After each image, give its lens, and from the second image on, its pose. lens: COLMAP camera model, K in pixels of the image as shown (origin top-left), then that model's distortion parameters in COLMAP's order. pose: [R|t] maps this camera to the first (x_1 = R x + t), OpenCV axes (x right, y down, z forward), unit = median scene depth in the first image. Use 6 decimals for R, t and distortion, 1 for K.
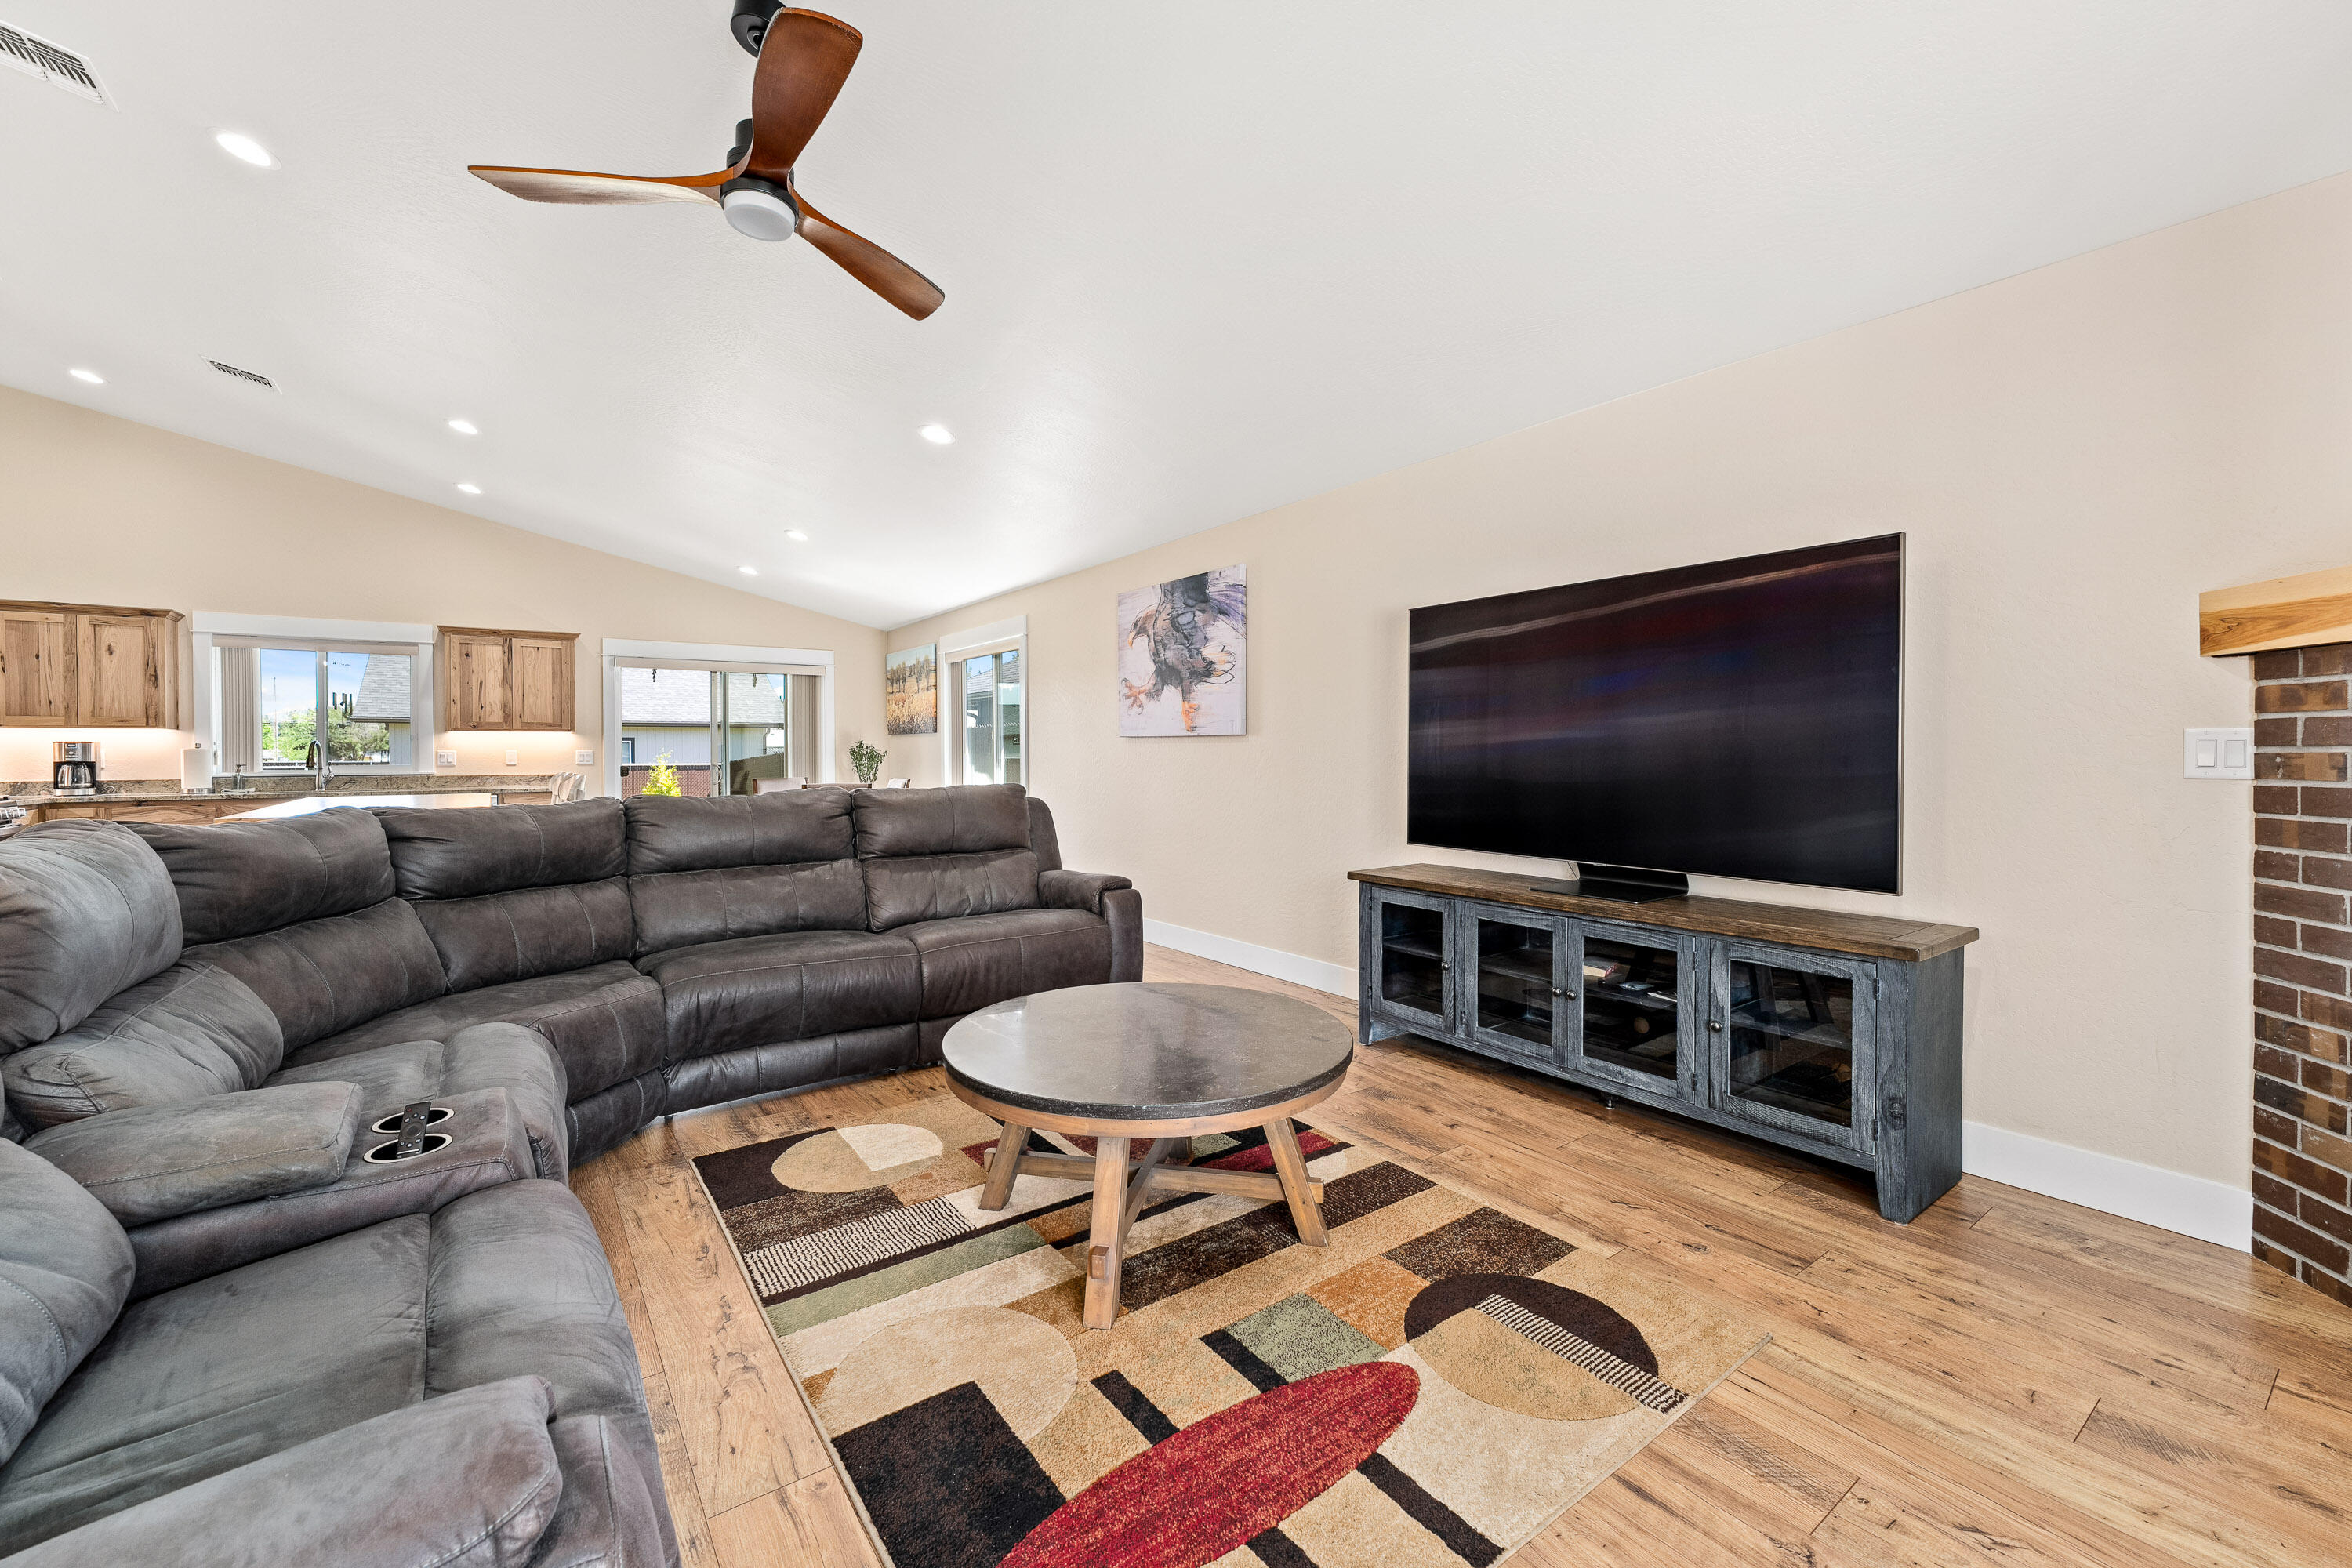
lens RADIAL K [[943.7, 0, 1168.1], [0, 943.7, 756.5], [0, 0, 1]] dist [-0.004066, 0.000511]
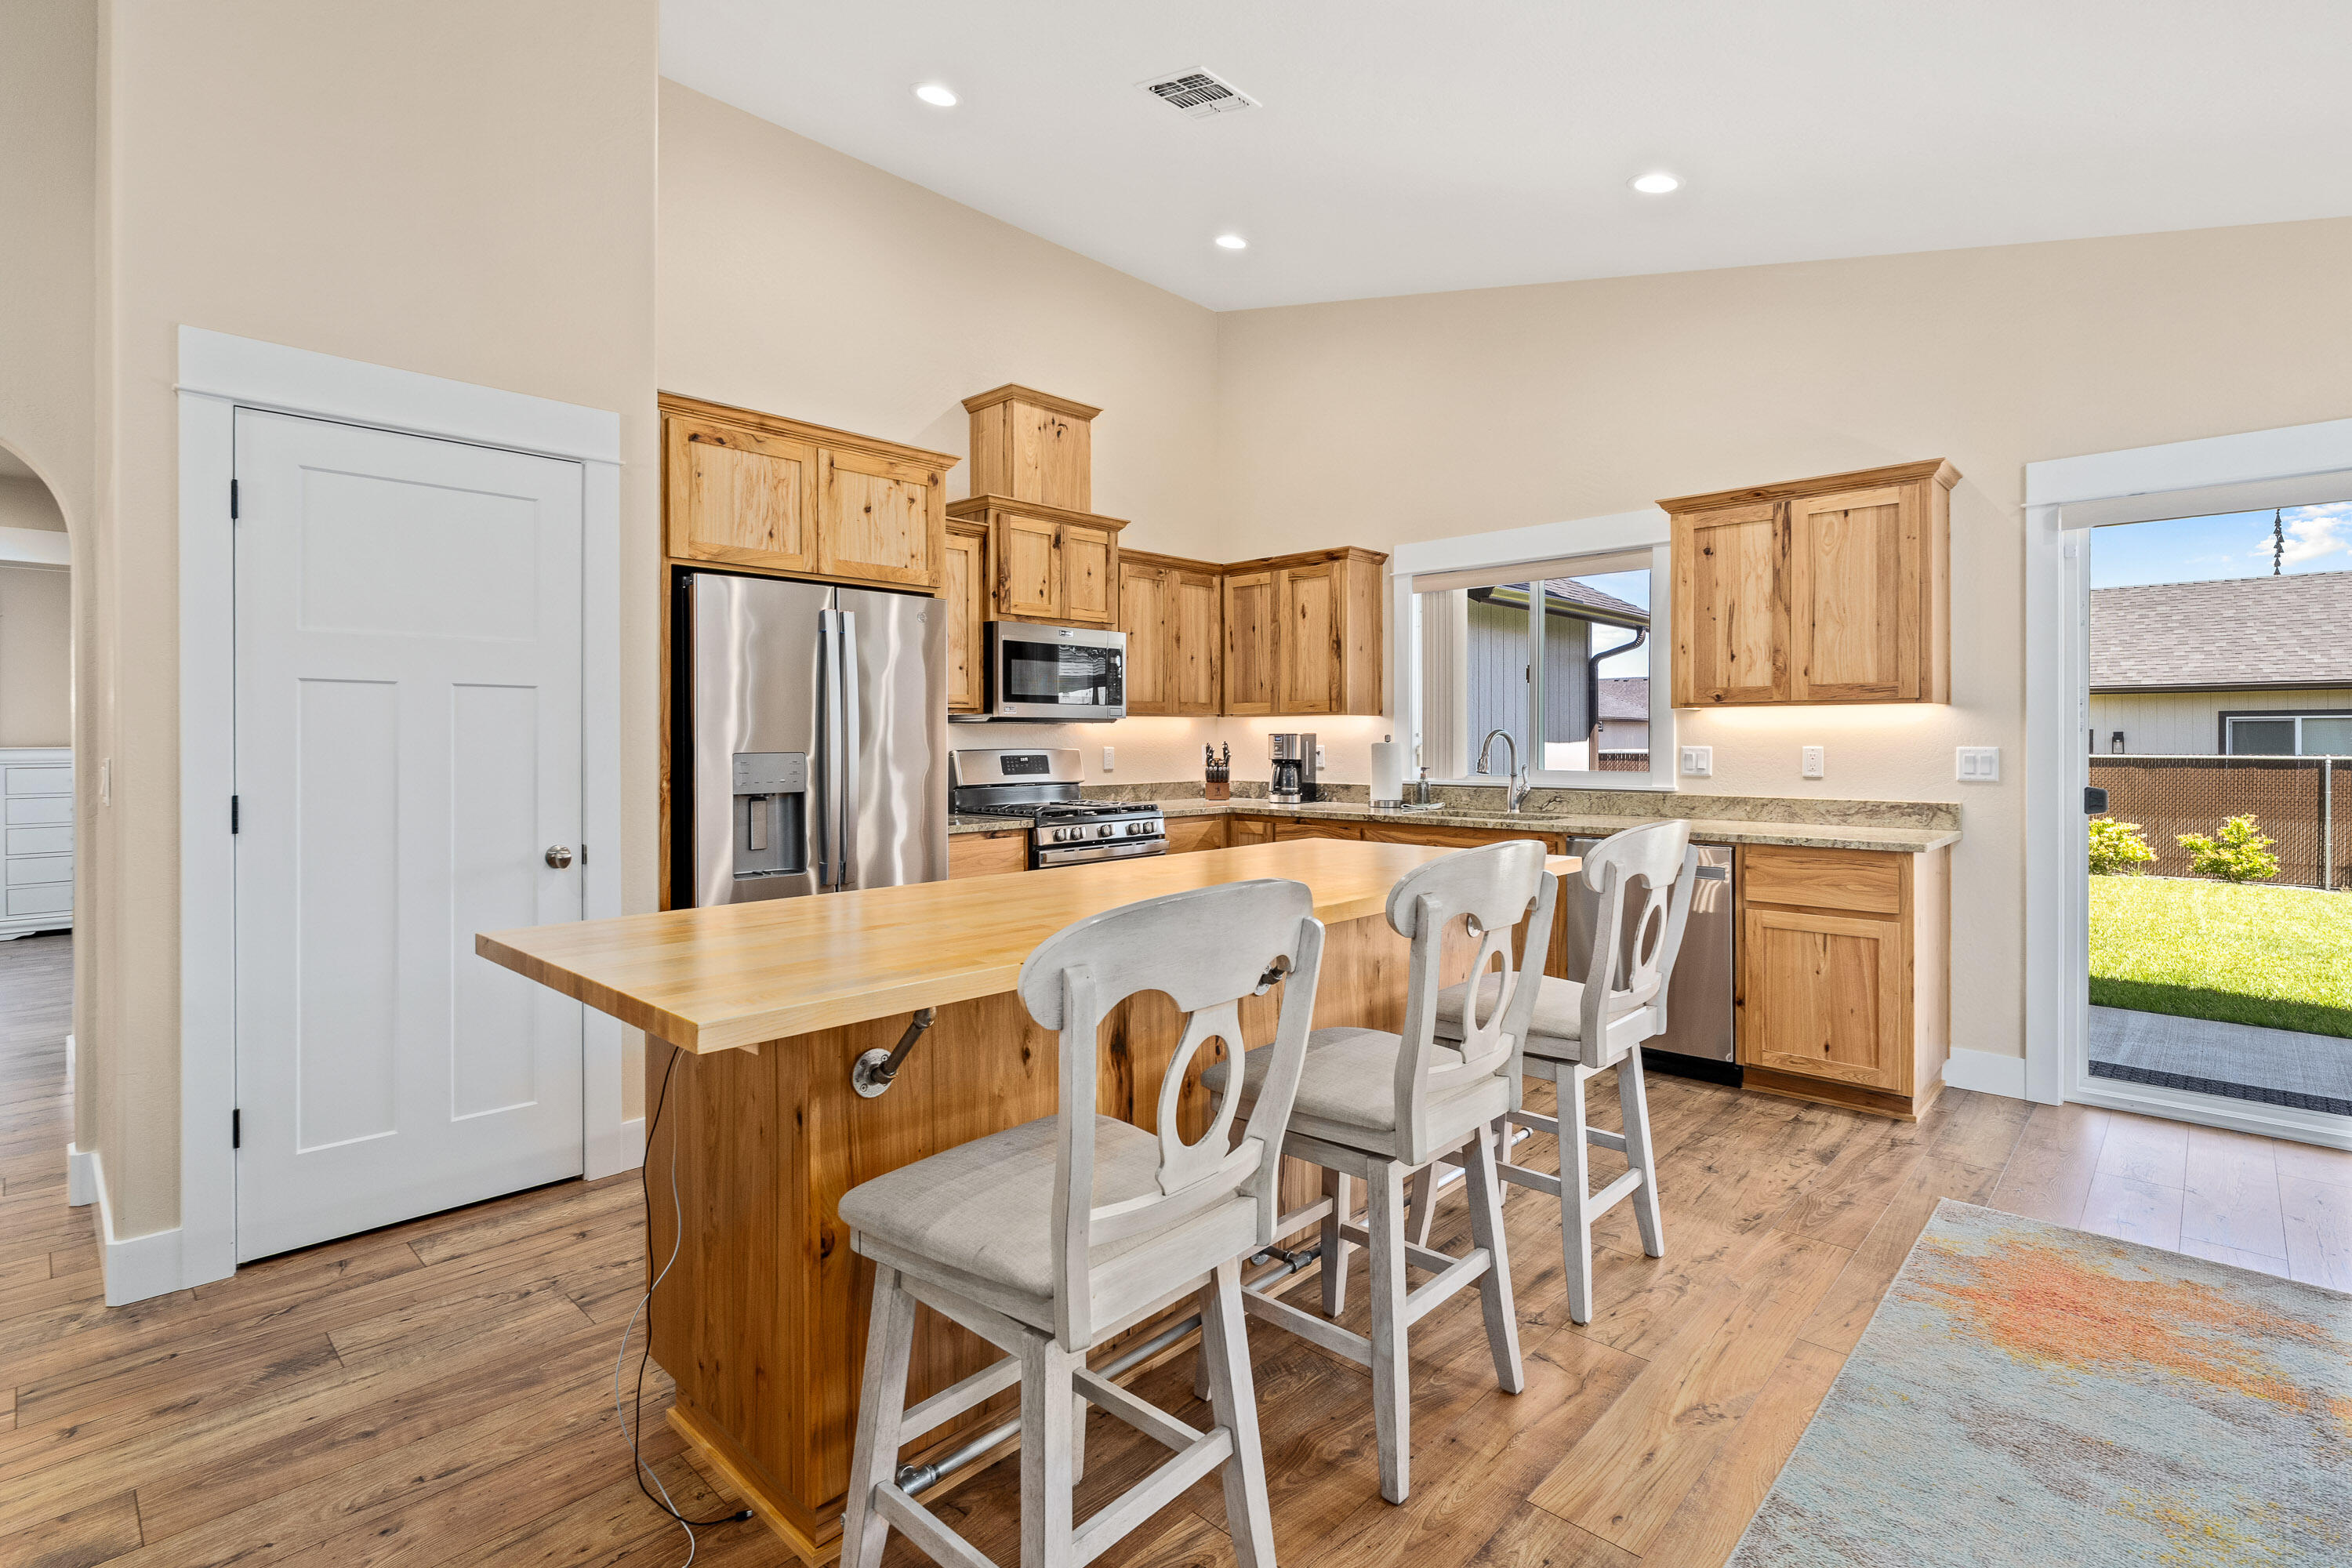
lens RADIAL K [[1094.4, 0, 1192.8], [0, 1094.4, 742.7], [0, 0, 1]] dist [0.001013, -0.001369]
pose [[0.198486, 0.006023, -0.980085, -0.287521], [-0.002220, 0.999981, 0.005696, -0.013587], [0.980101, 0.001045, 0.198495, 0.747787]]
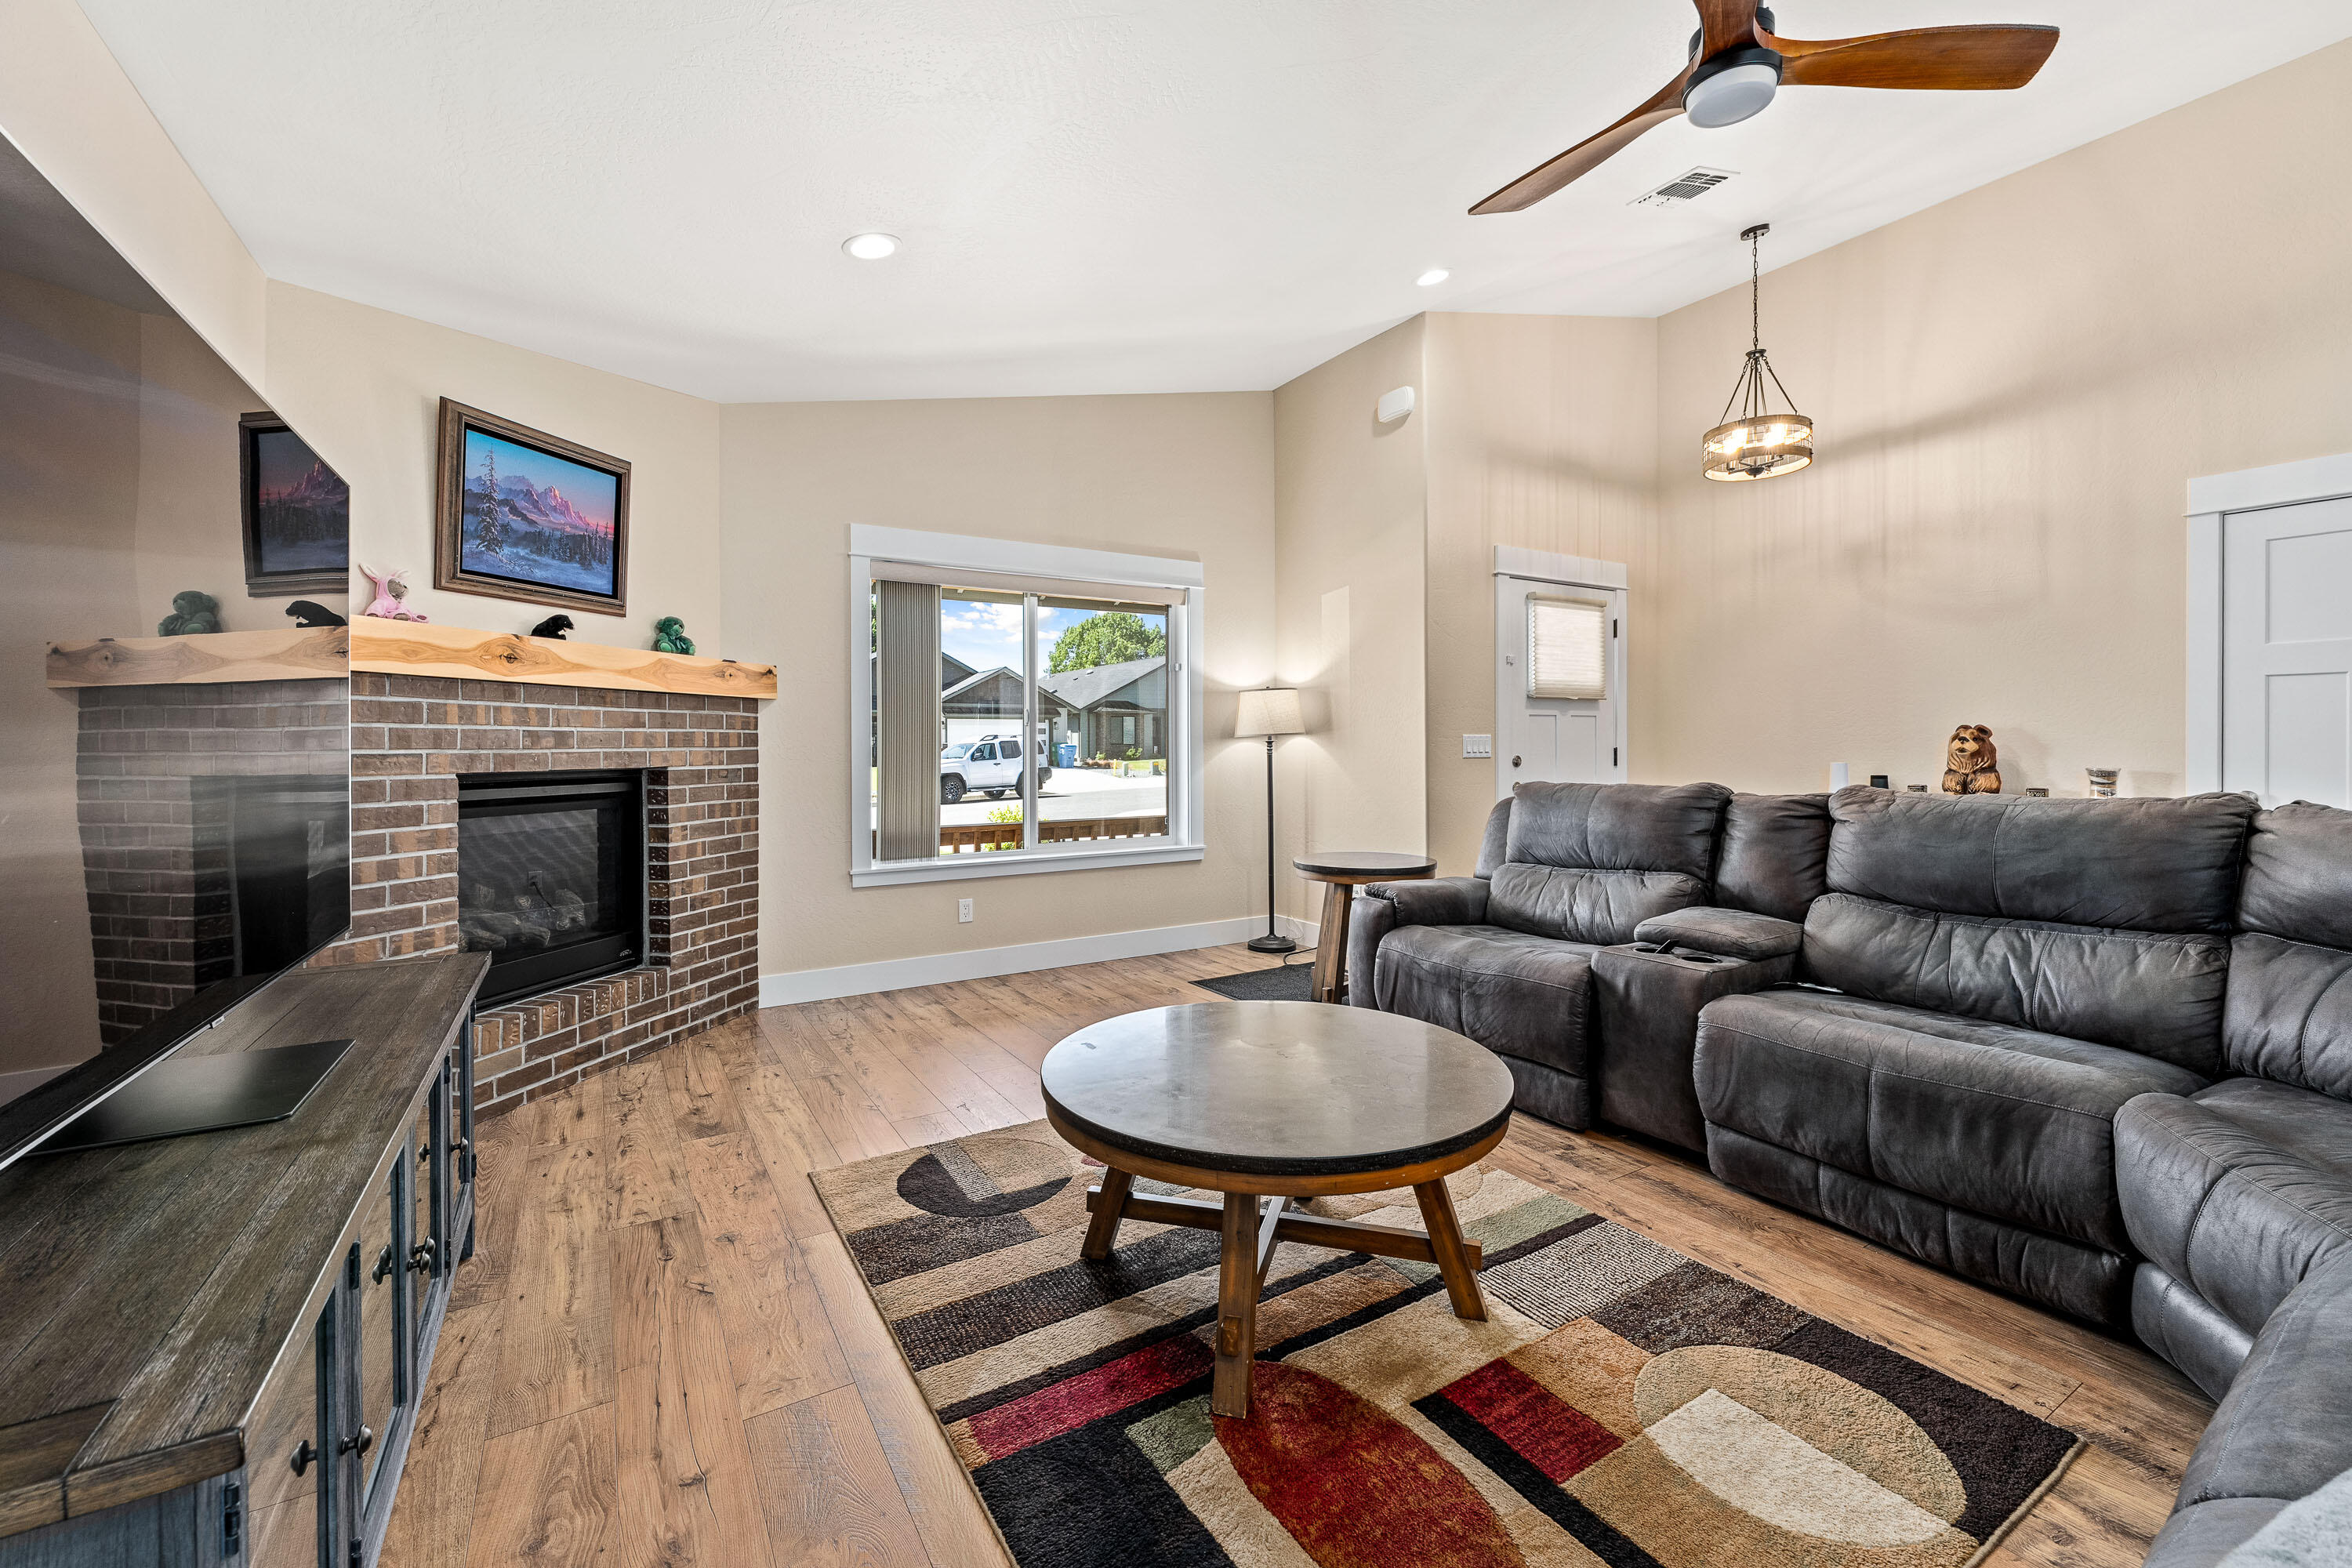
lens RADIAL K [[943.7, 0, 1164.9], [0, 943.7, 749.0], [0, 0, 1]] dist [-0.004066, 0.000511]
pose [[-0.996806, 0.011725, 0.078992, 0.001687], [0.012517, 0.999876, 0.009536, -0.003076], [-0.078870, 0.010494, -0.996830, 0.690602]]
